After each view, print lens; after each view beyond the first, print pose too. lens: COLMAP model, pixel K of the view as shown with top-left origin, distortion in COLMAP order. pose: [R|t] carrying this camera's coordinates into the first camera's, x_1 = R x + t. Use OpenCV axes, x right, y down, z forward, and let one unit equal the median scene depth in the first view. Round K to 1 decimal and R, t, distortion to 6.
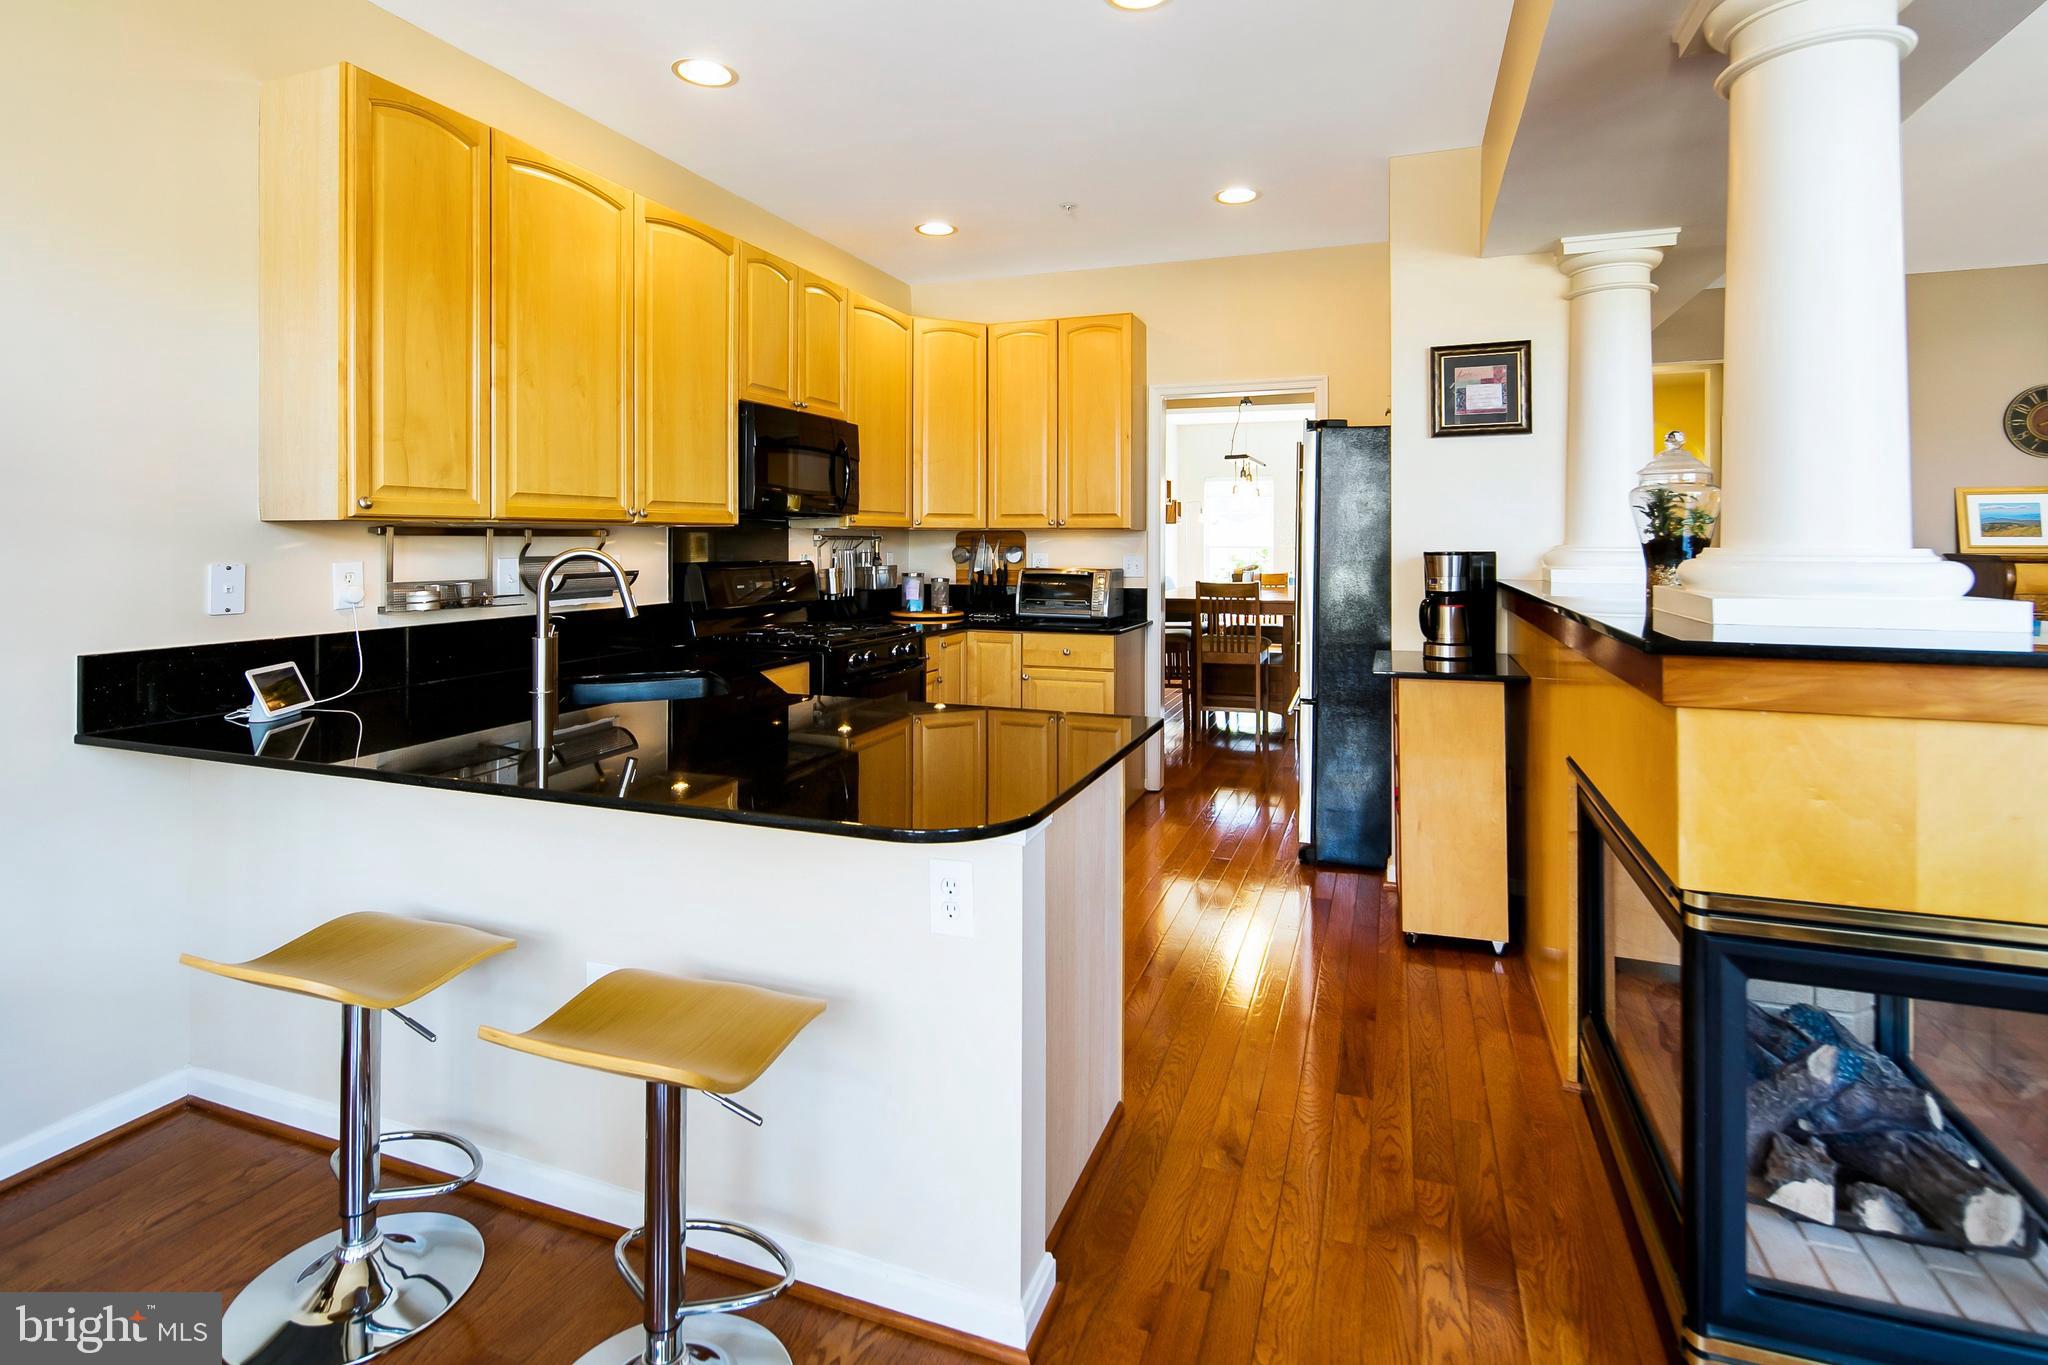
lens RADIAL K [[996.0, 0, 1026.1], [0, 996.0, 526.6], [0, 0, 1]] dist [0.000378, 0.000281]
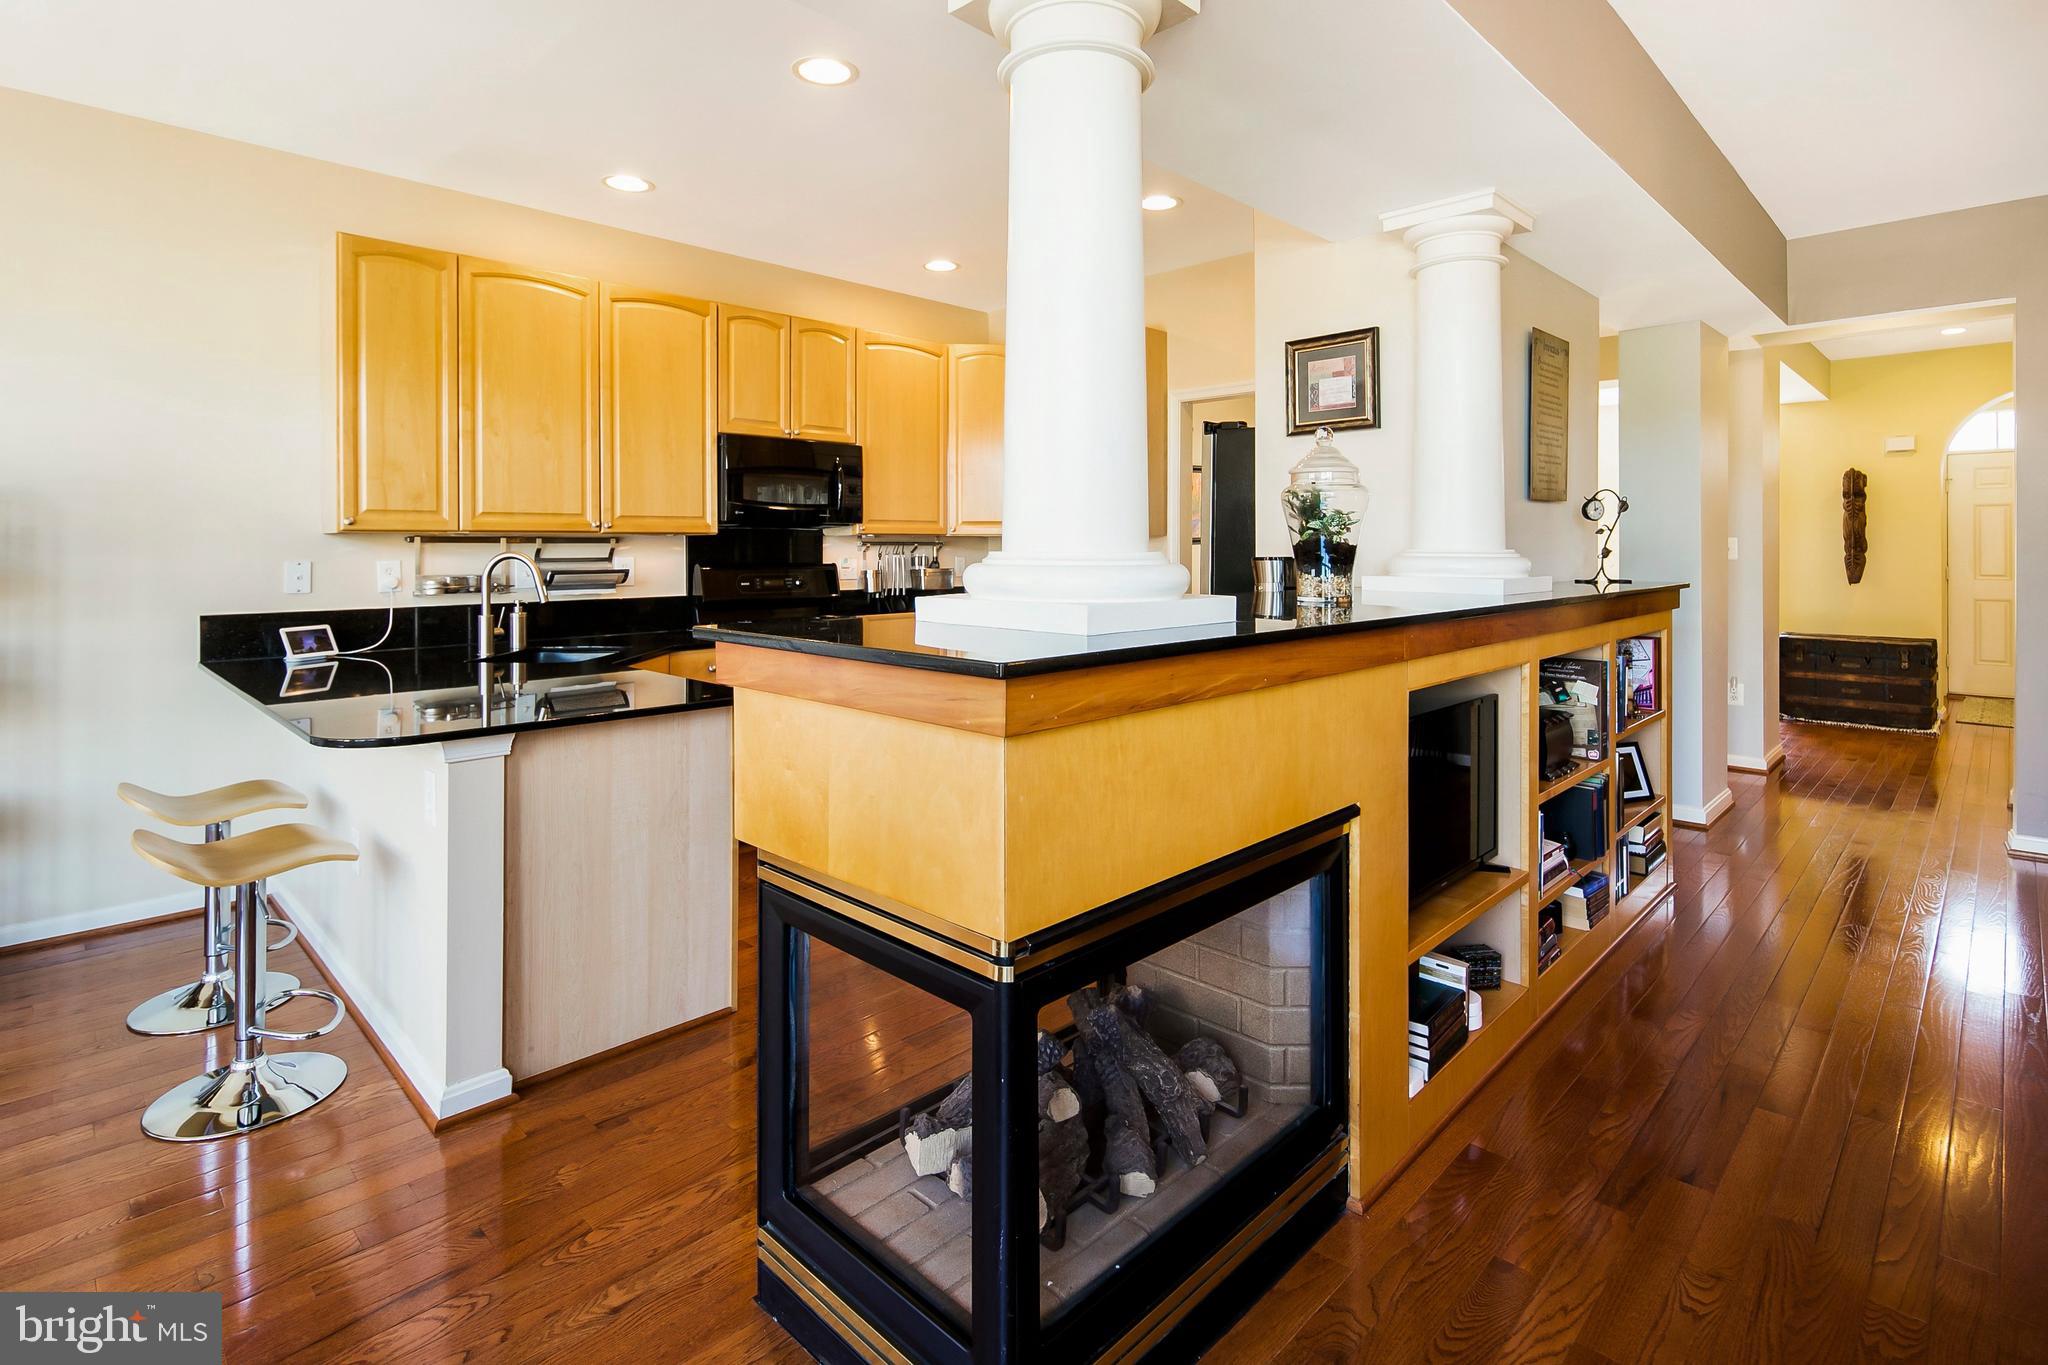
lens RADIAL K [[997.8, 0, 1029.2], [0, 997.8, 536.8], [0, 0, 1]] dist [-0.001676, -0.000383]
pose [[0.912112, -0.005364, -0.409907, 0.674160], [0.007062, 0.999972, 0.002628, 0.002336], [0.409881, -0.005292, 0.912124, 0.031350]]
